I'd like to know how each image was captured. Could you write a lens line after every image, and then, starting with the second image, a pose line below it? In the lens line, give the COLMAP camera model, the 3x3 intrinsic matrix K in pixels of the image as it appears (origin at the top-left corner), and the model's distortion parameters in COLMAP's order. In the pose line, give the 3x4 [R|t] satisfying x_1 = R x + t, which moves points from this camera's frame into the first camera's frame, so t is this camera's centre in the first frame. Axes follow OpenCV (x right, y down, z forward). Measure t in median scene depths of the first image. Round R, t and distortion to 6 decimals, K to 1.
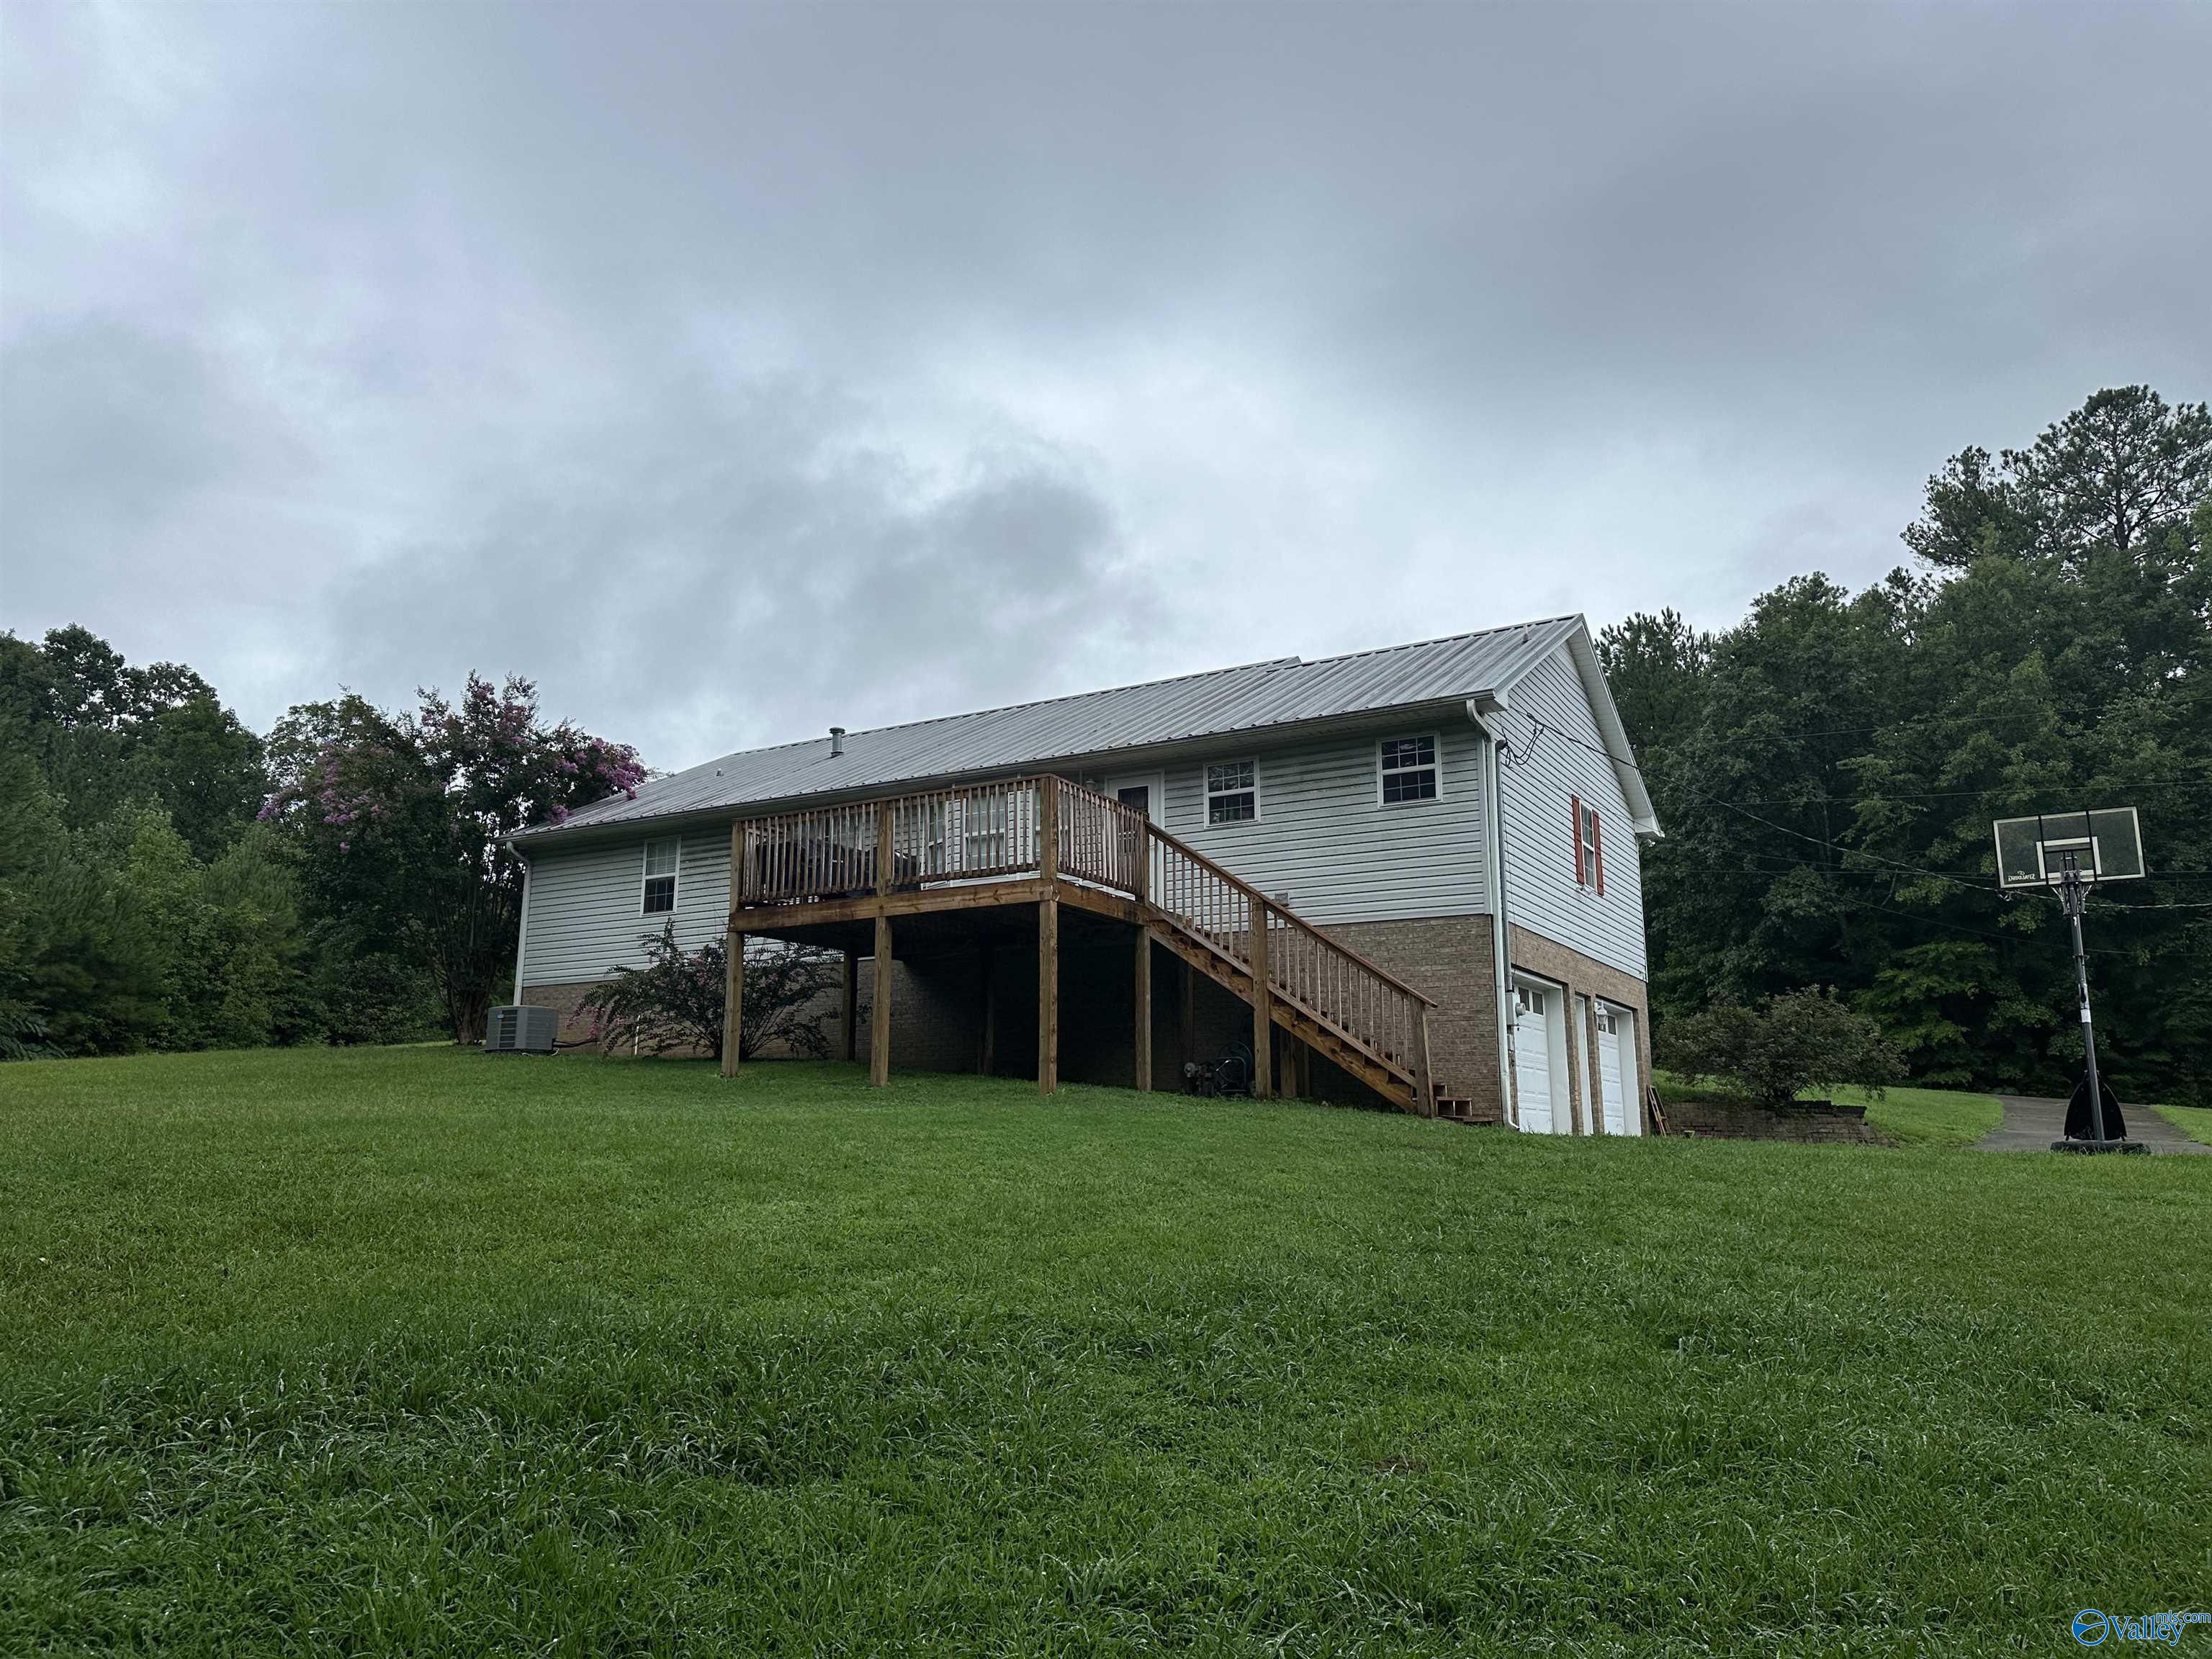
lens RADIAL K [[1513.1, 0, 1113.2], [0, 1513.1, 831.6], [0, 0, 1]] dist [0.126194, -0.203390]
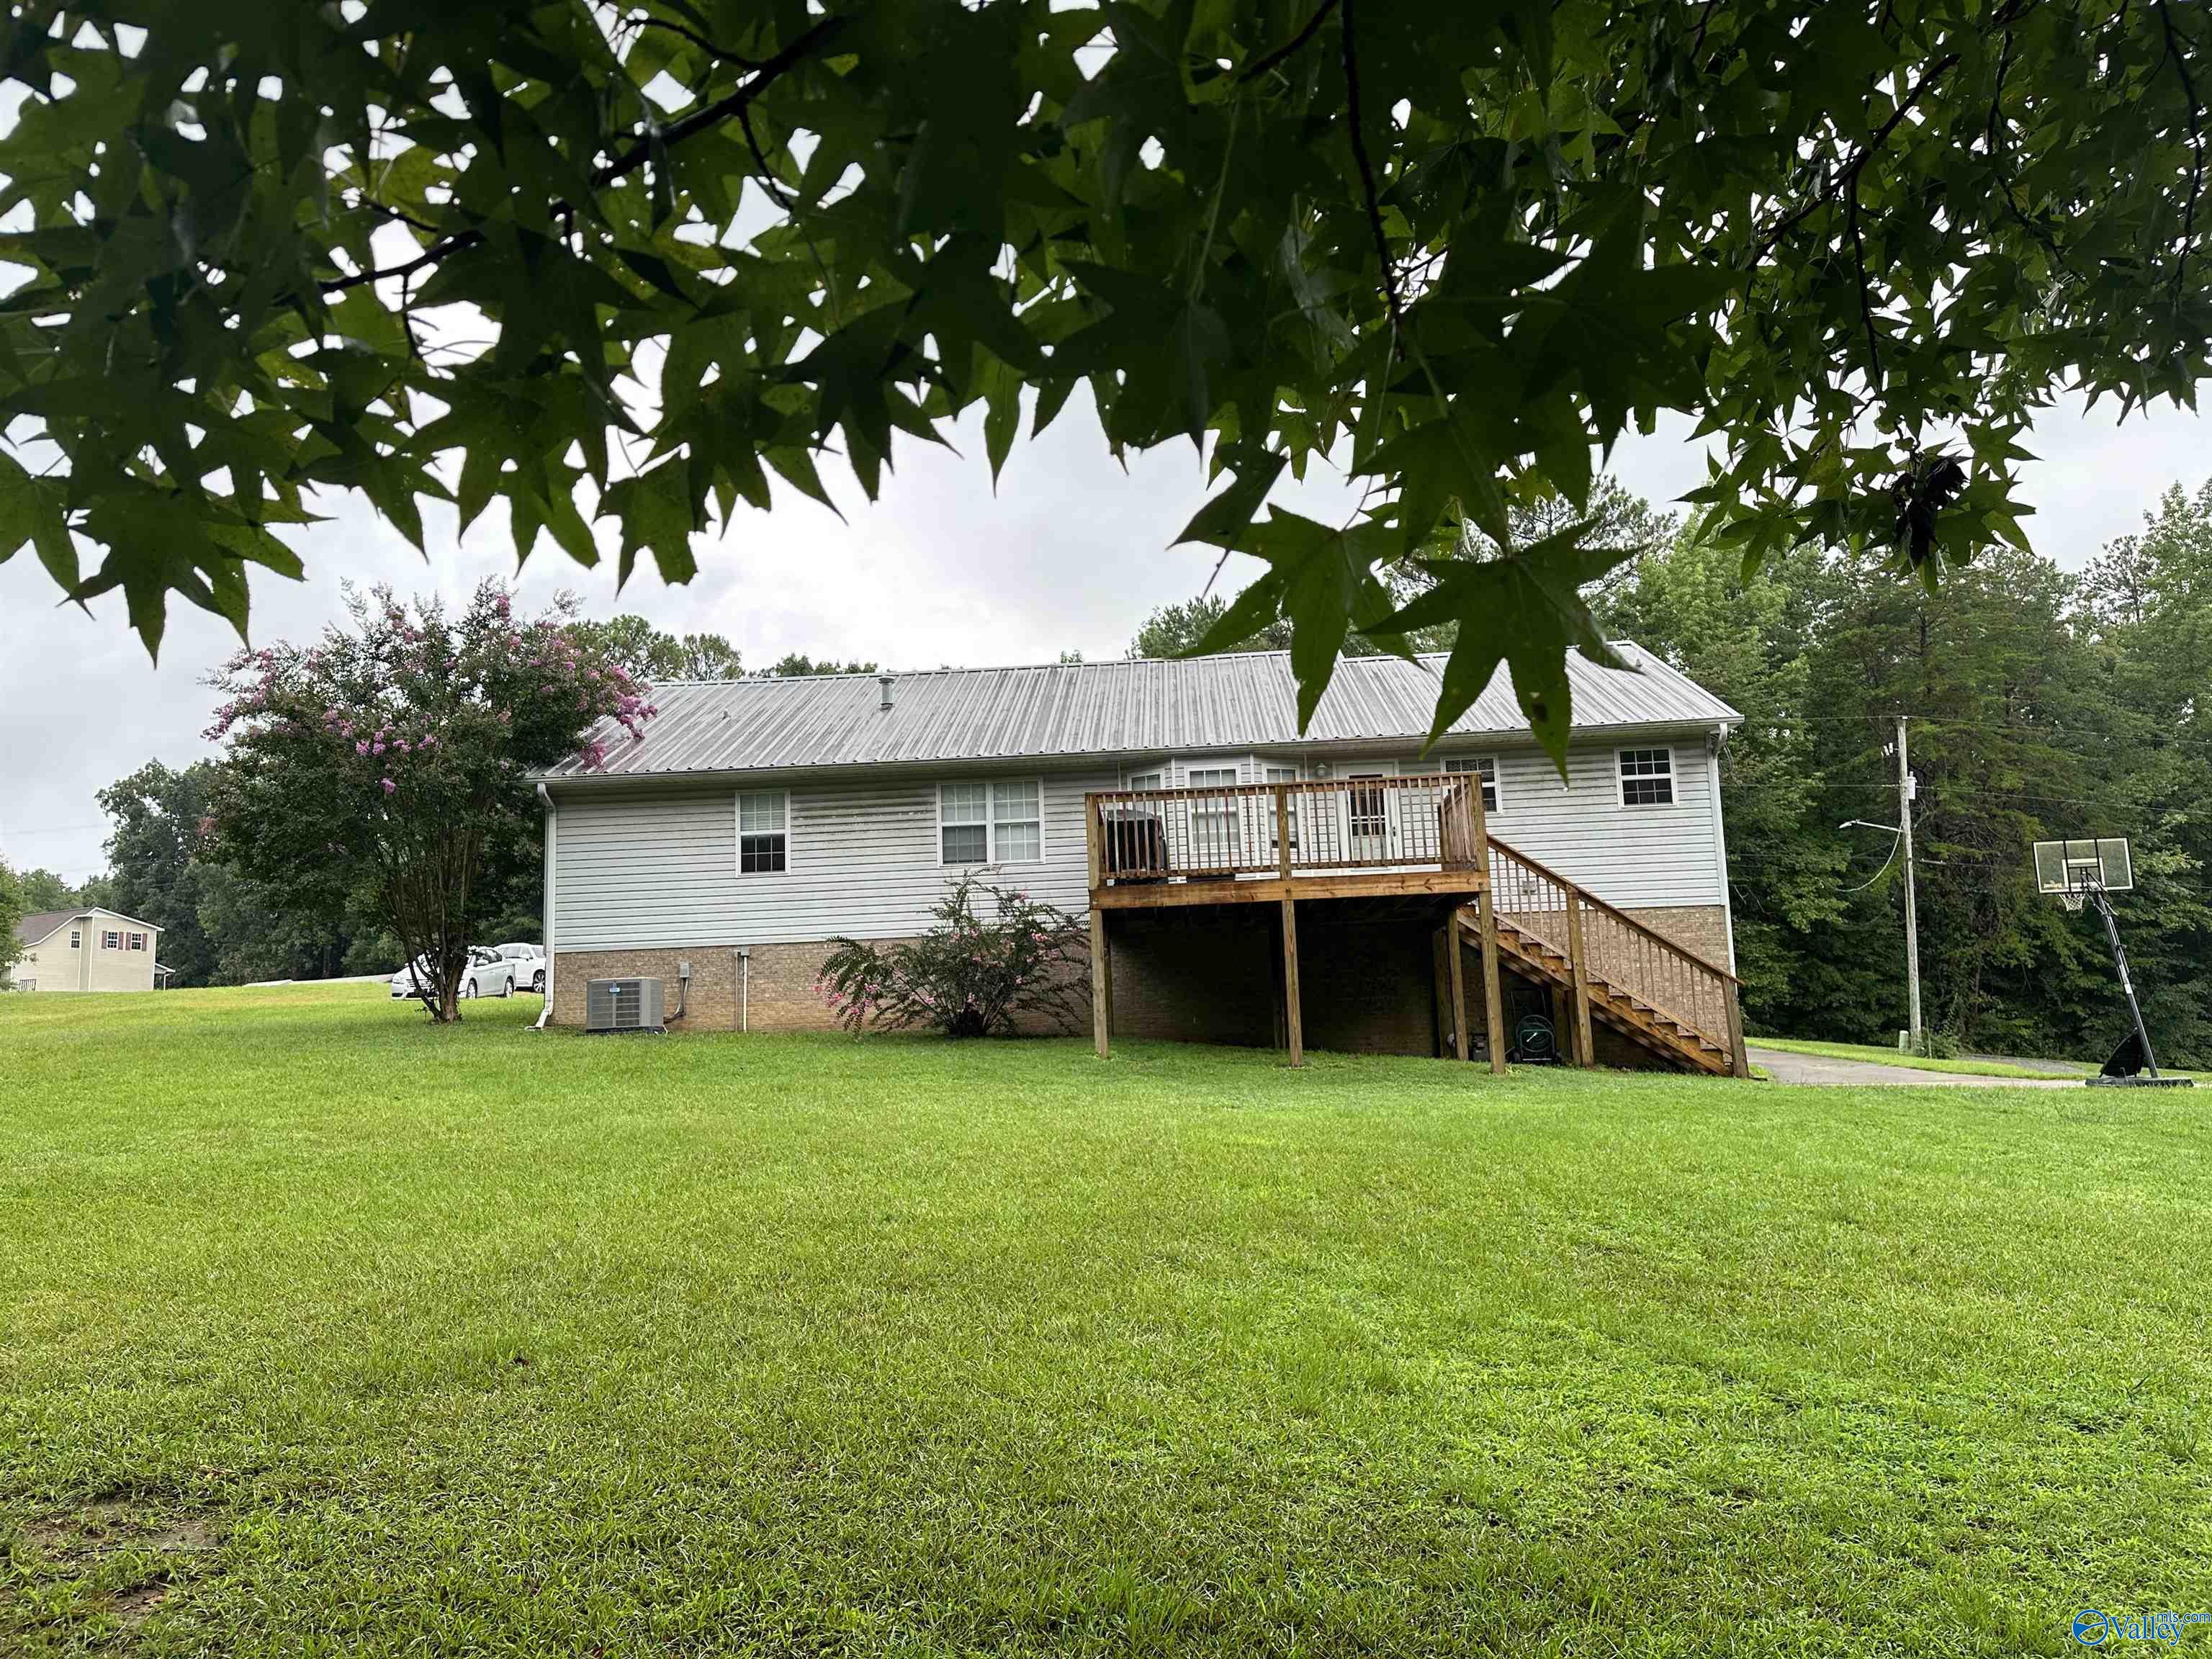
lens RADIAL K [[1513.1, 0, 1113.2], [0, 1513.1, 831.6], [0, 0, 1]] dist [0.126194, -0.203390]
pose [[0.903837, 0.033449, 0.426567, -0.656325], [-0.052329, 0.998097, 0.032613, -0.016133], [-0.424665, -0.051799, 0.903868, 0.119046]]
